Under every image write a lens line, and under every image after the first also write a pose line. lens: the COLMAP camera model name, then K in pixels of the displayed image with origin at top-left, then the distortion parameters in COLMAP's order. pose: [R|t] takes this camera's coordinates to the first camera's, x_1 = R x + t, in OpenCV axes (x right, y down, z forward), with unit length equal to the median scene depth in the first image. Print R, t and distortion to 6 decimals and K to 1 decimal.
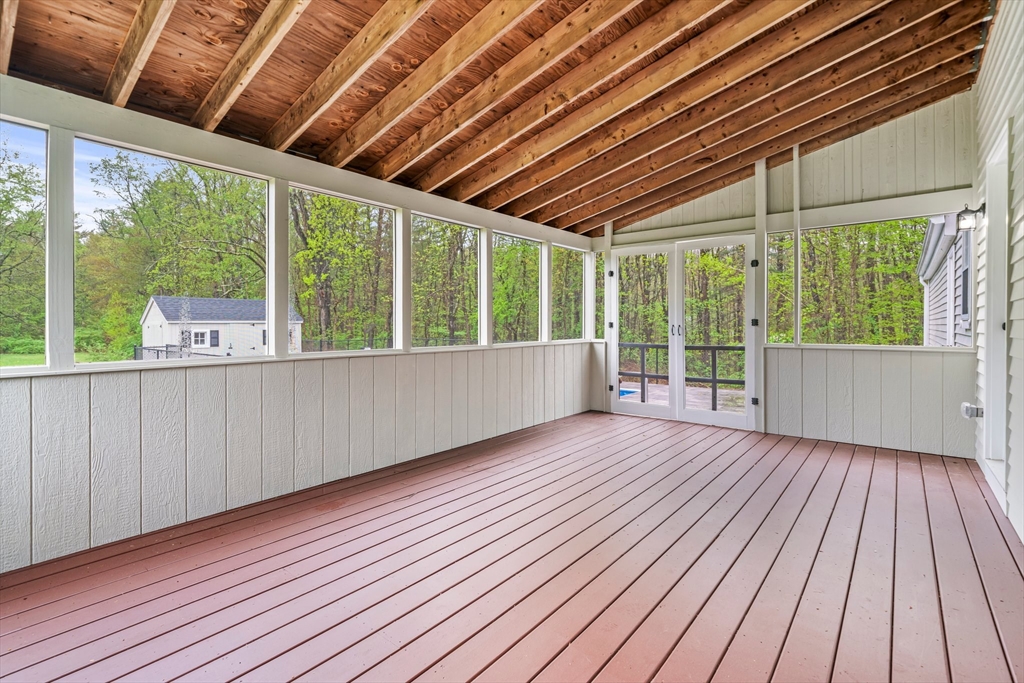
lens RADIAL K [[479.9, 0, 522.0], [0, 479.9, 328.4], [0, 0, 1]] dist [0.000313, 0.000367]
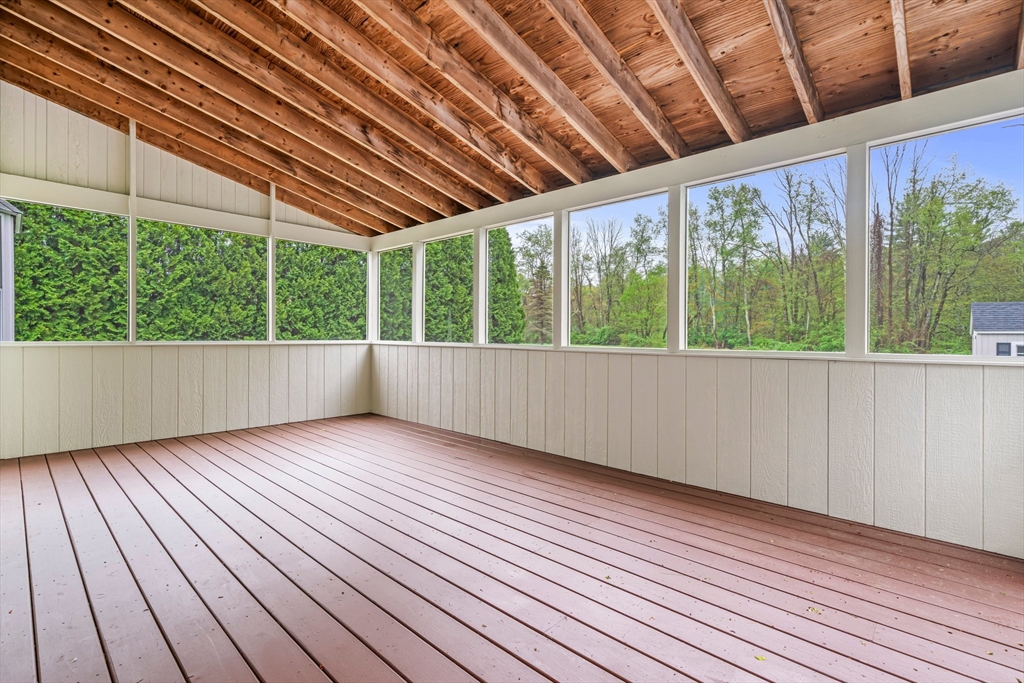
lens RADIAL K [[479.9, 0, 522.0], [0, 479.9, 328.4], [0, 0, 1]] dist [0.000313, 0.000367]
pose [[-0.069445, 0.009652, -0.997539, 0.816170], [0.006417, 0.999937, 0.009229, -0.005826], [0.997565, -0.005760, -0.069502, 1.011071]]
